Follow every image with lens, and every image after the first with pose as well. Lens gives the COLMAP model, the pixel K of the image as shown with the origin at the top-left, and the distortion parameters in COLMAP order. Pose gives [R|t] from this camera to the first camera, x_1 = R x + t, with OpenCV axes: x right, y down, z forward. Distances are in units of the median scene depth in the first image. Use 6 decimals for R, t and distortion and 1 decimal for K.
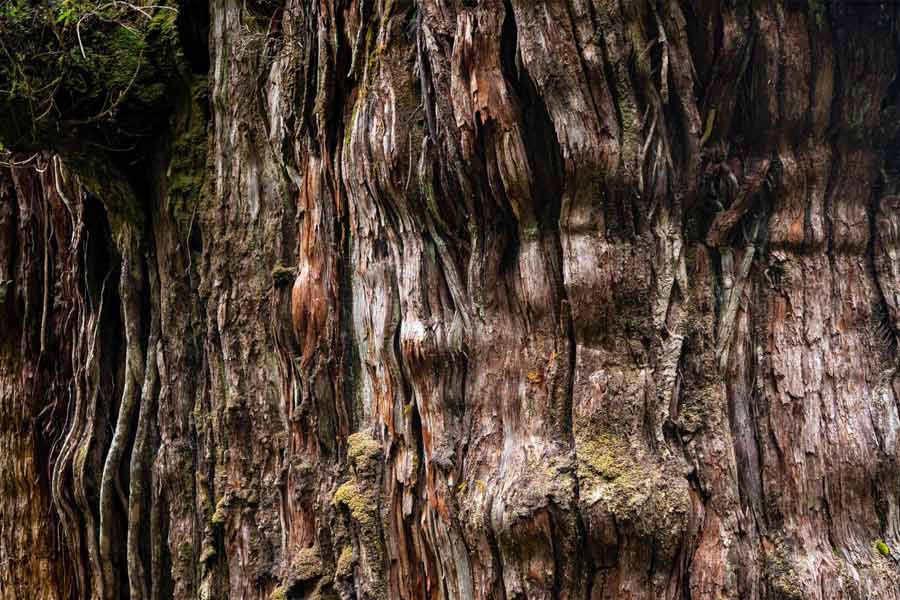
lens RADIAL K [[1172.3, 0, 450.0], [0, 1172.3, 300.0], [0, 0, 1]] dist [0.005989, 0.013474]
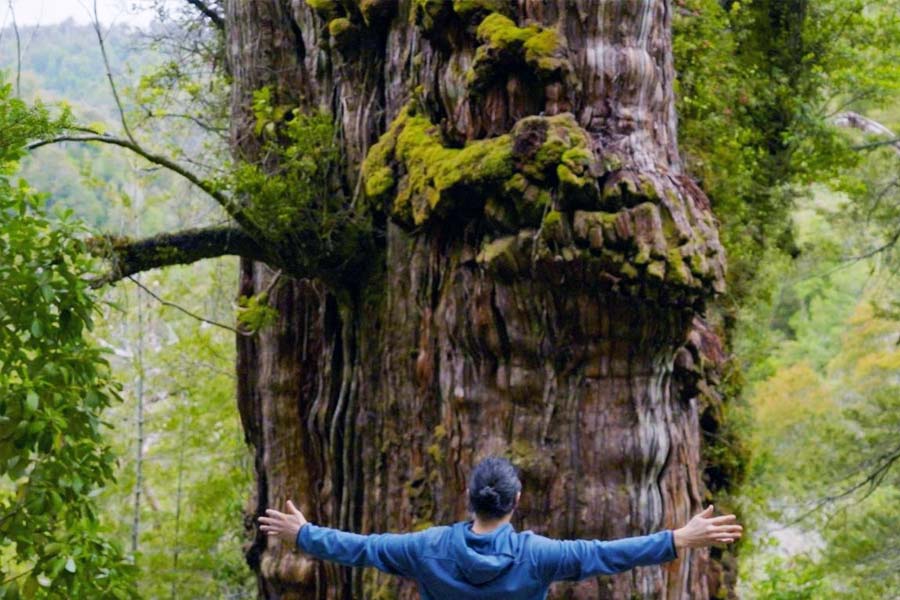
lens RADIAL K [[1172.3, 0, 450.0], [0, 1172.3, 300.0], [0, 0, 1]] dist [0.005989, 0.013474]
pose [[0.988428, 0.049840, -0.143266, 0.280976], [-0.034357, 0.993493, 0.108585, -0.414585], [0.147746, -0.102407, 0.983709, -1.392952]]
